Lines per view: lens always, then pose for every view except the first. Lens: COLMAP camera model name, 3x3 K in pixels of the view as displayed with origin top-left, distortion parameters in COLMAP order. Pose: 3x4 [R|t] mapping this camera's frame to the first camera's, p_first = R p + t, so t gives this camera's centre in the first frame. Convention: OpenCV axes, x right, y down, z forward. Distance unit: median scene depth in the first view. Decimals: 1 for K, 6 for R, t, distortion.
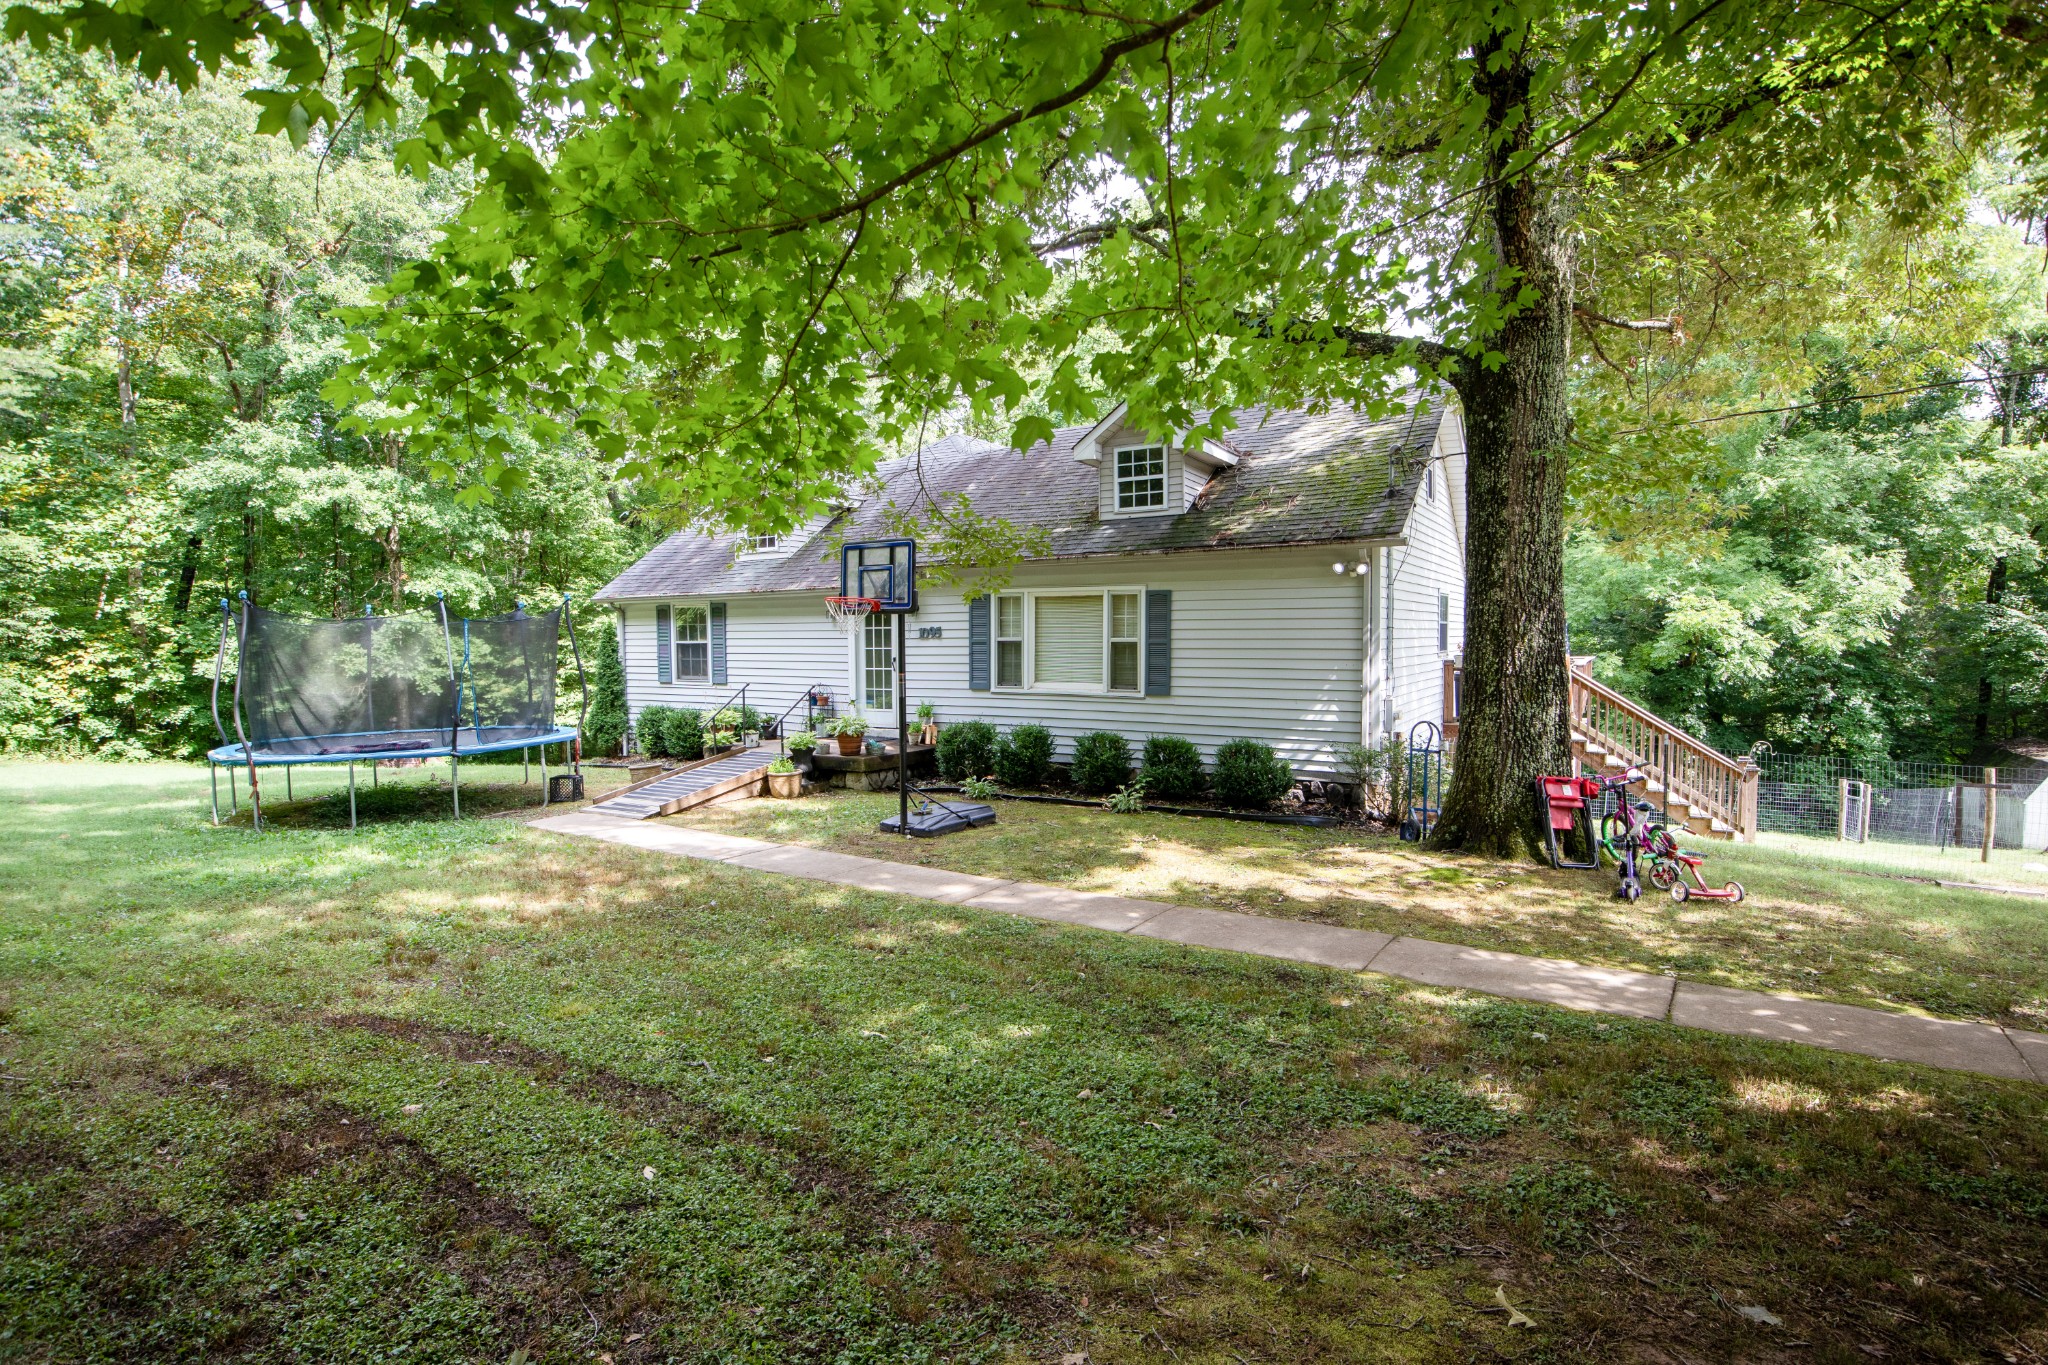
lens RADIAL K [[1094.0, 0, 1022.8], [0, 1094.0, 679.0], [0, 0, 1]] dist [-0.021879, 0.001516]
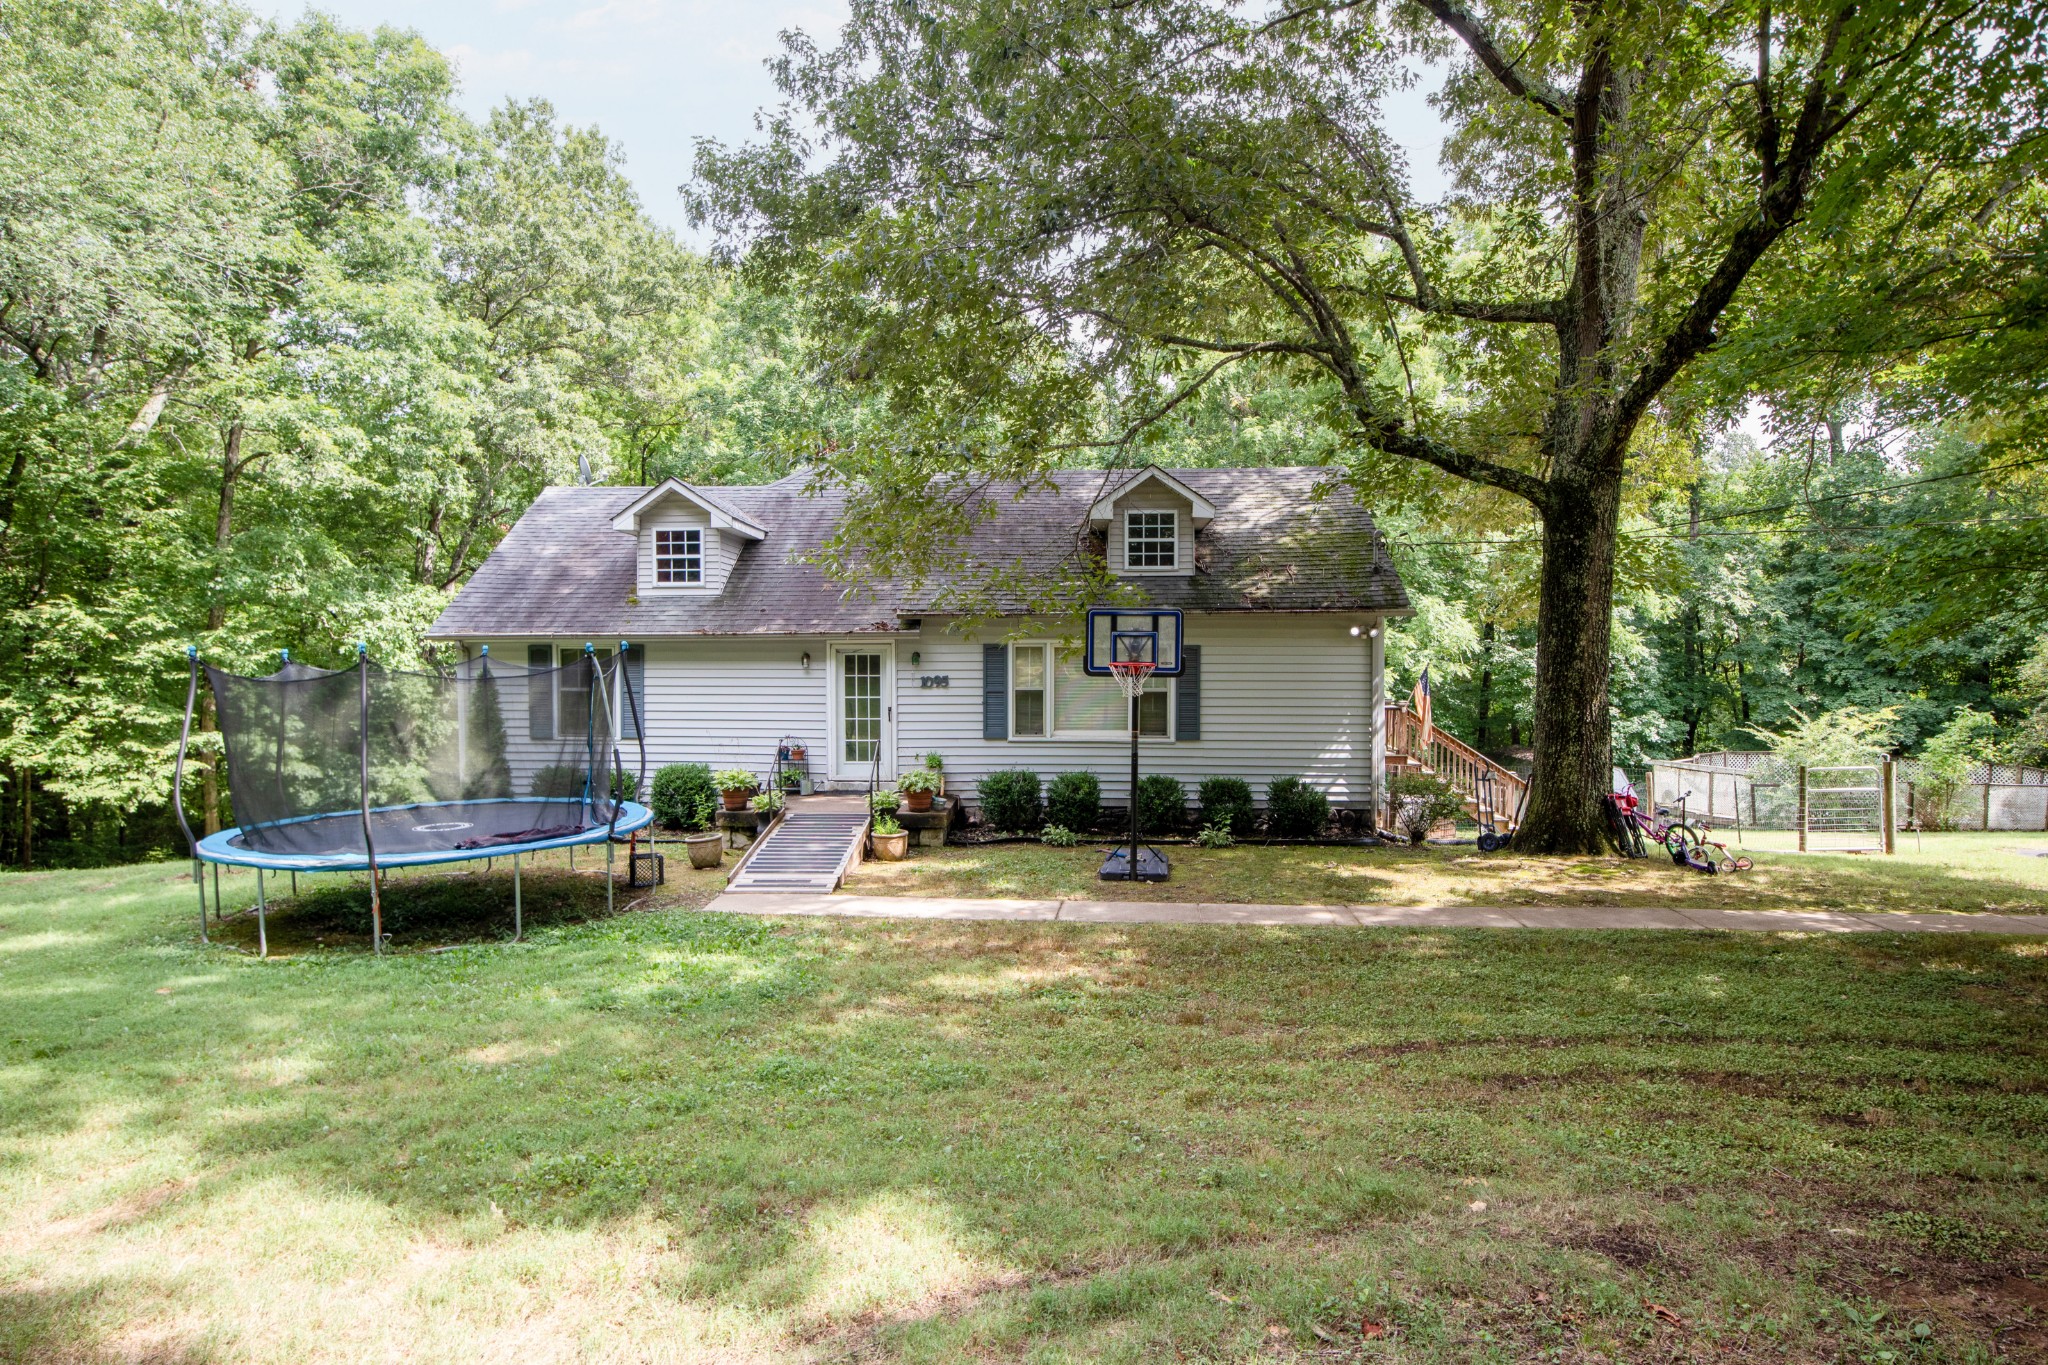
lens RADIAL K [[1182.6, 0, 1060.3], [0, 1182.6, 675.5], [0, 0, 1]] dist [-0.015900, -0.000106]
pose [[0.871640, -0.005600, 0.490114, -0.519968], [0.015319, 0.999757, -0.015823, -0.030294], [-0.489907, 0.021300, 0.871515, 0.022290]]
